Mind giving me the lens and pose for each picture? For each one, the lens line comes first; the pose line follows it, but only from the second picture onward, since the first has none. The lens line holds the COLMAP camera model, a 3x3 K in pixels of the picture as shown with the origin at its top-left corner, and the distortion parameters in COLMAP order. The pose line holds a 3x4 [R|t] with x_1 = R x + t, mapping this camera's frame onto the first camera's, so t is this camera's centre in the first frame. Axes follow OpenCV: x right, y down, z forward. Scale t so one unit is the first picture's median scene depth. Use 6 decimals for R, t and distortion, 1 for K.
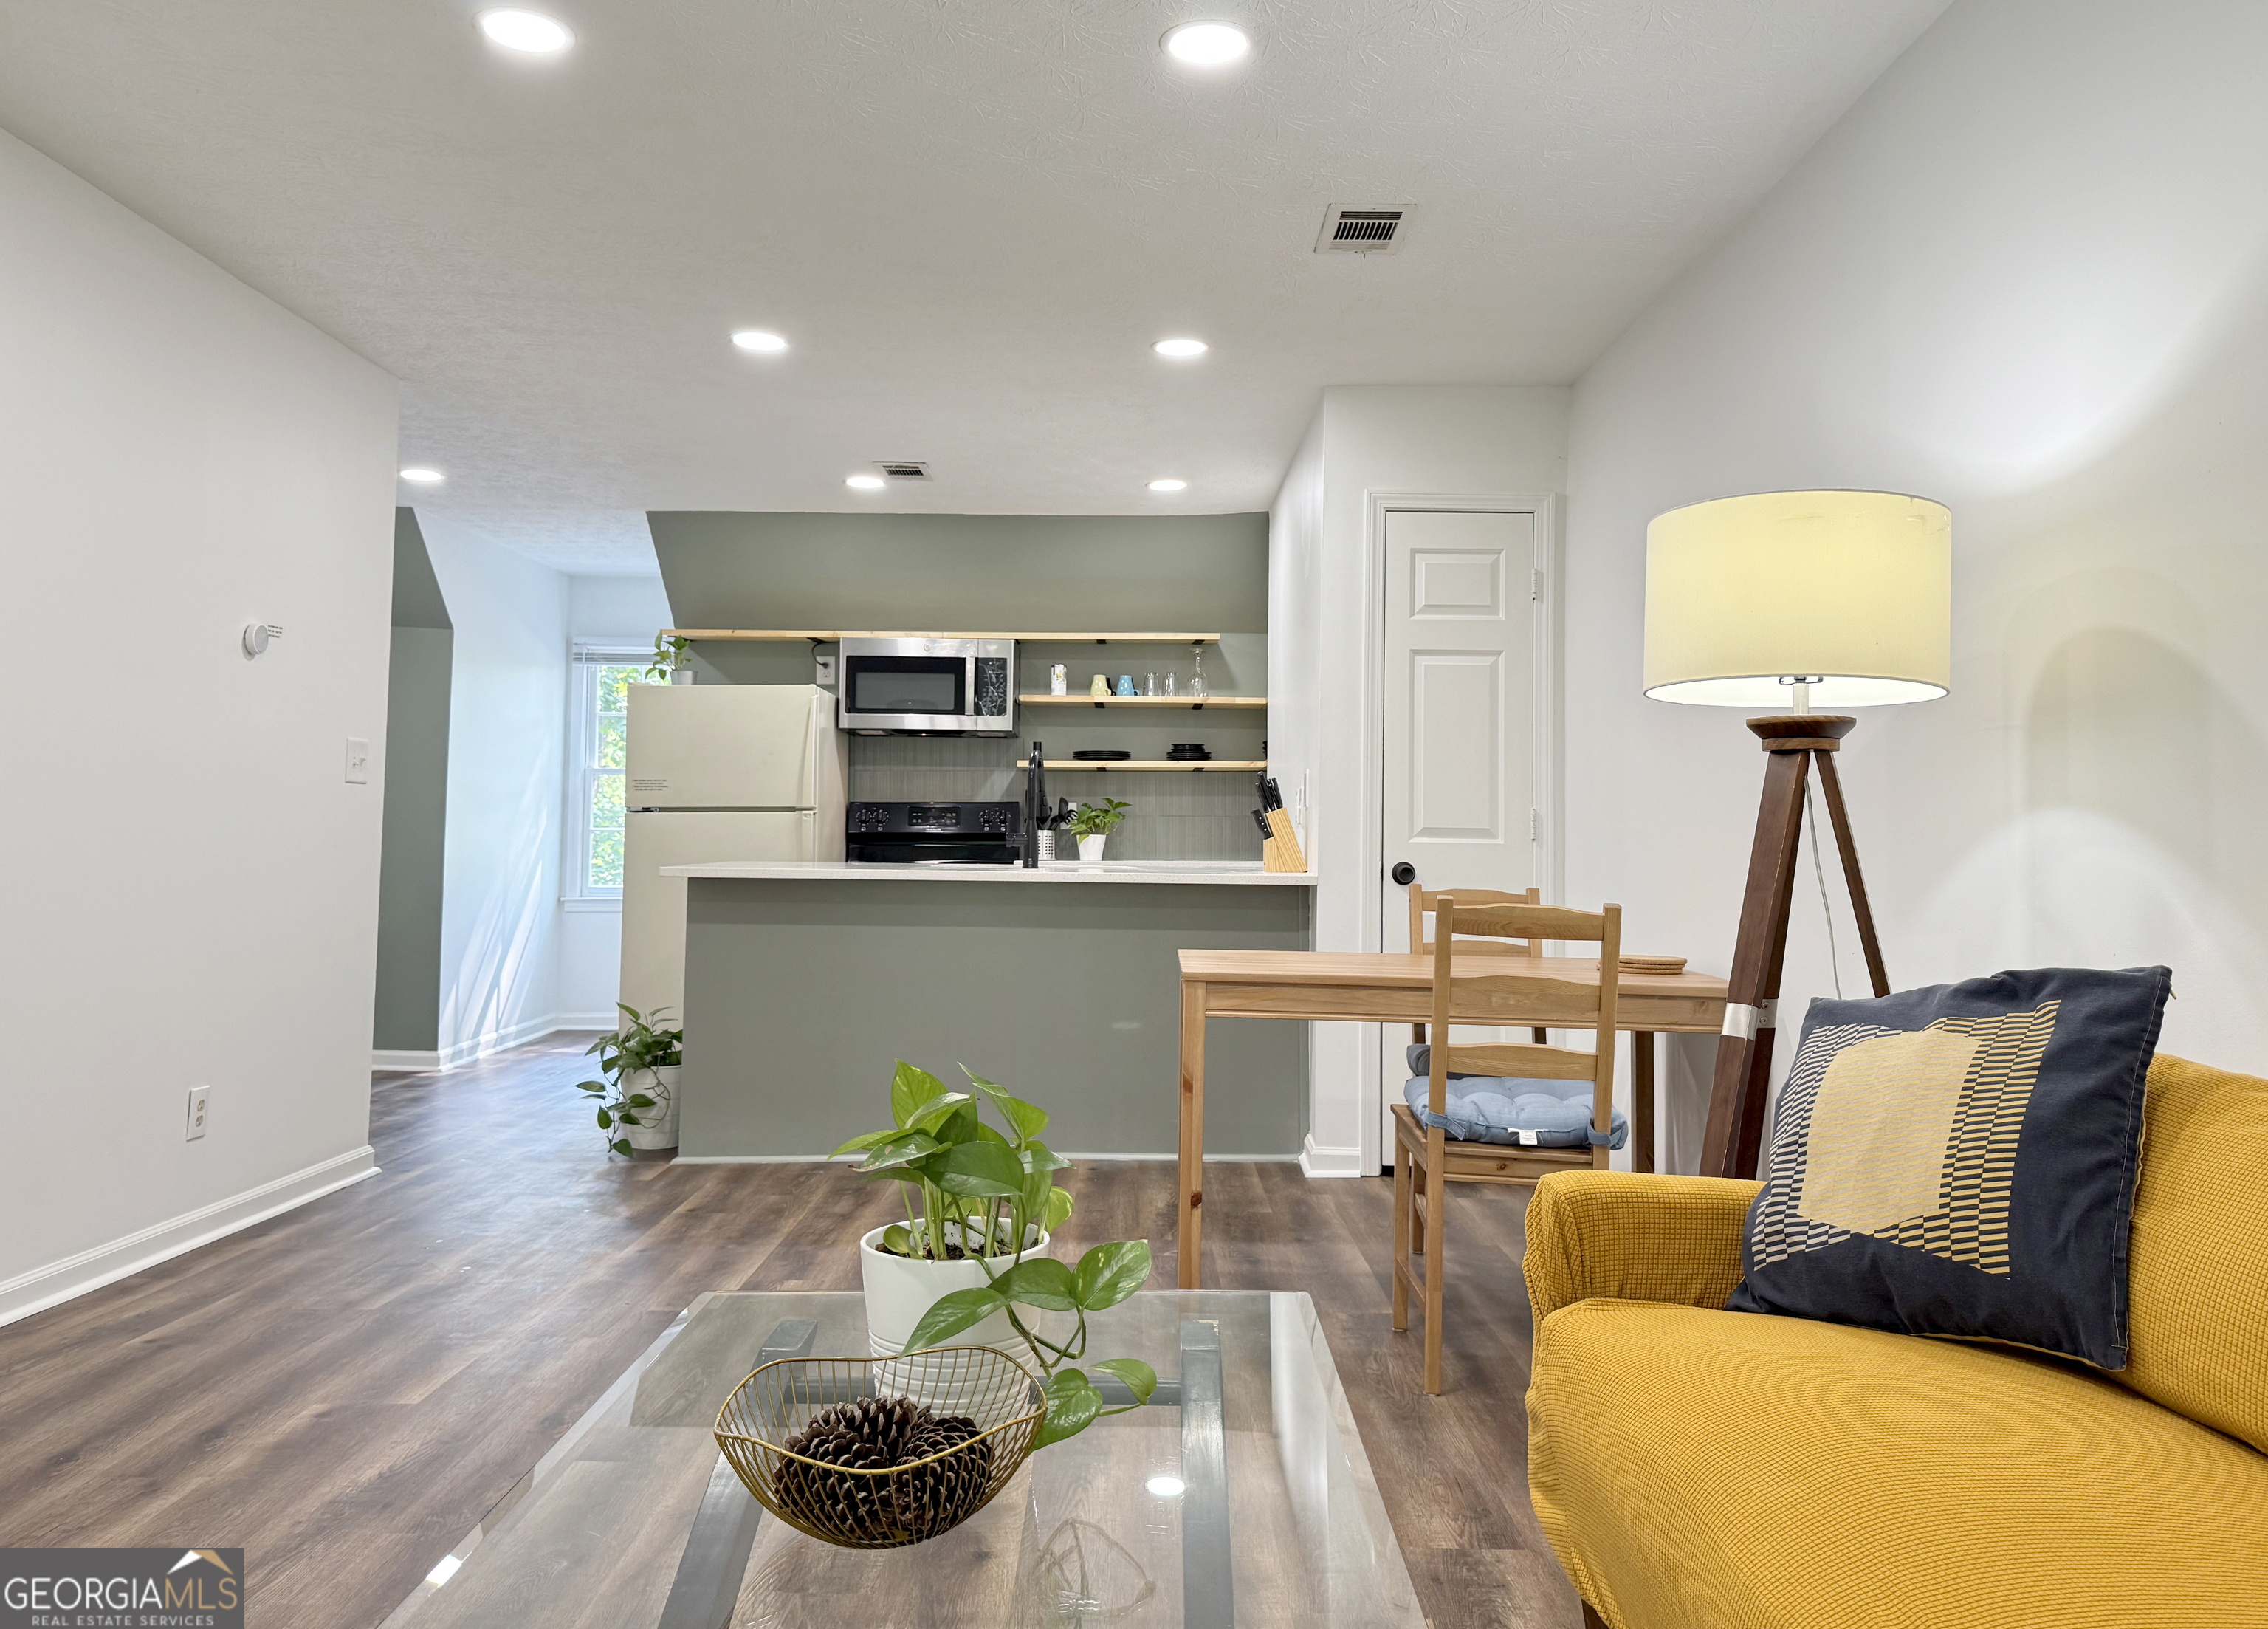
lens RADIAL K [[1651.2, 0, 1141.7], [0, 1651.2, 770.5], [0, 0, 1]] dist [0.030136, -0.026765]
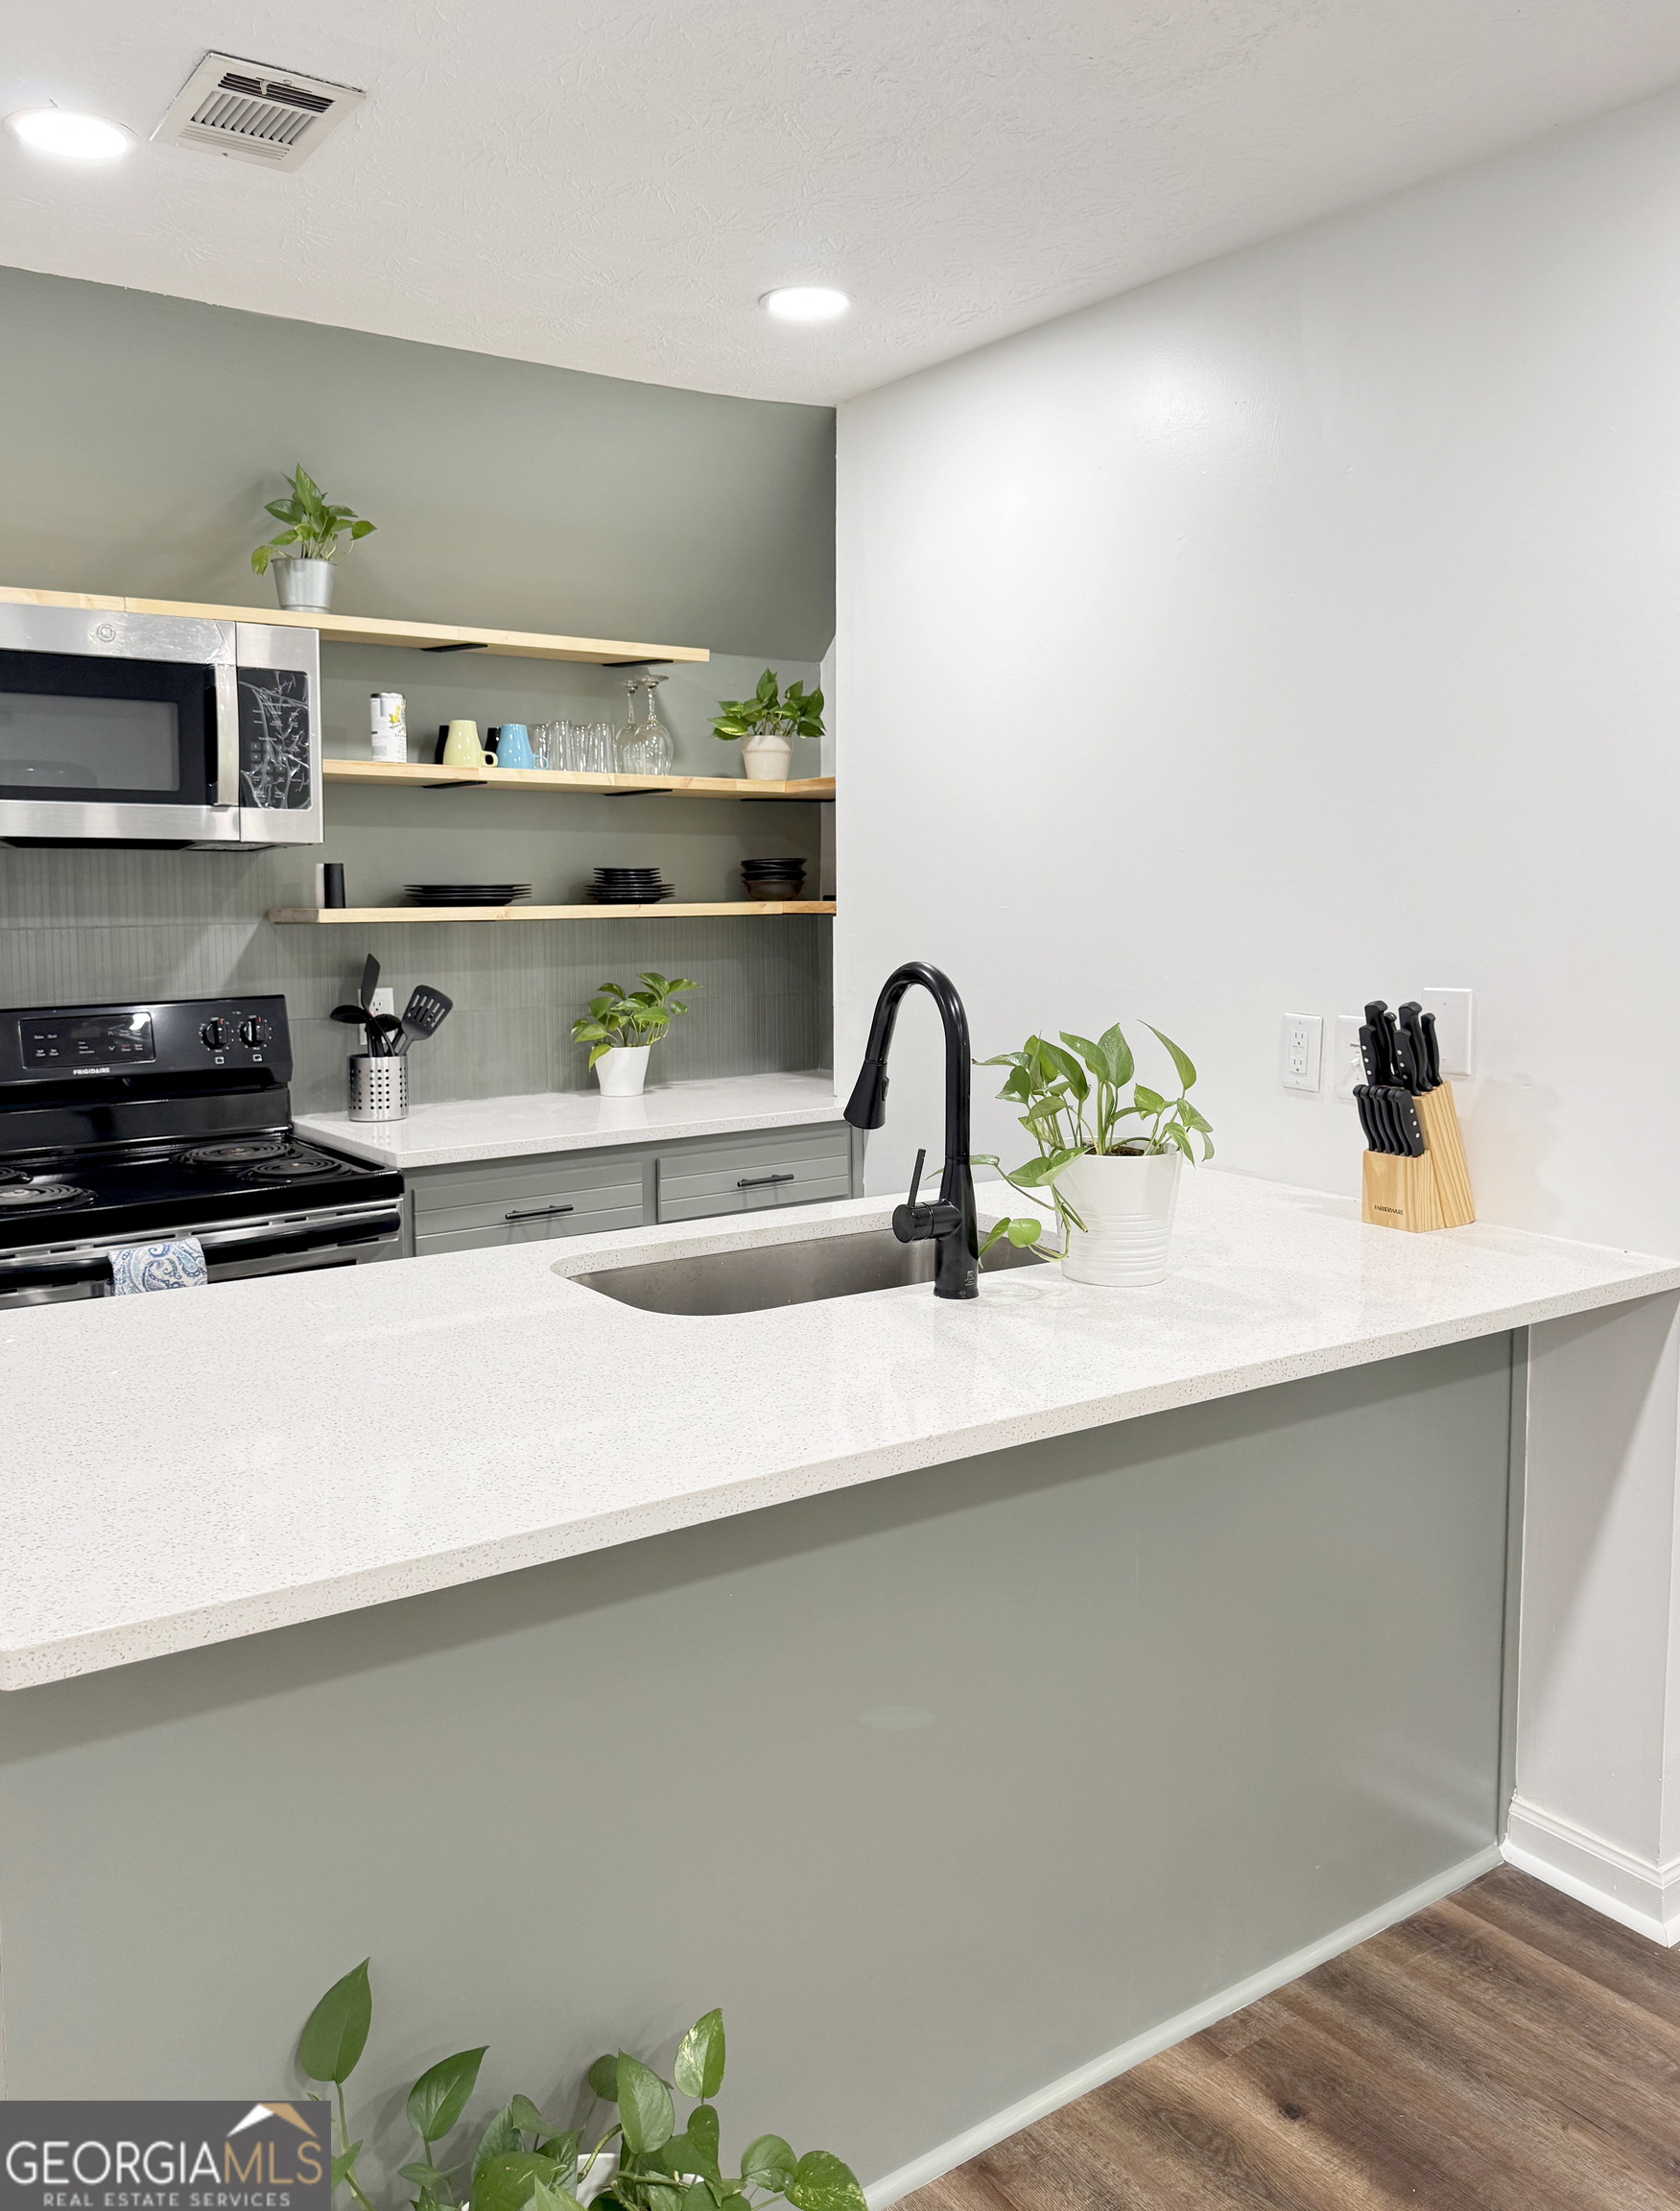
lens RADIAL K [[1722.6, 0, 855.9], [0, 1722.6, 1061.3], [0, 0, 1]] dist [0.043604, -0.034596]
pose [[0.818035, -0.065482, 0.571428, -0.241084], [-0.017054, 0.990300, 0.137897, -0.034792], [-0.574915, -0.122550, 0.808983, 0.575209]]
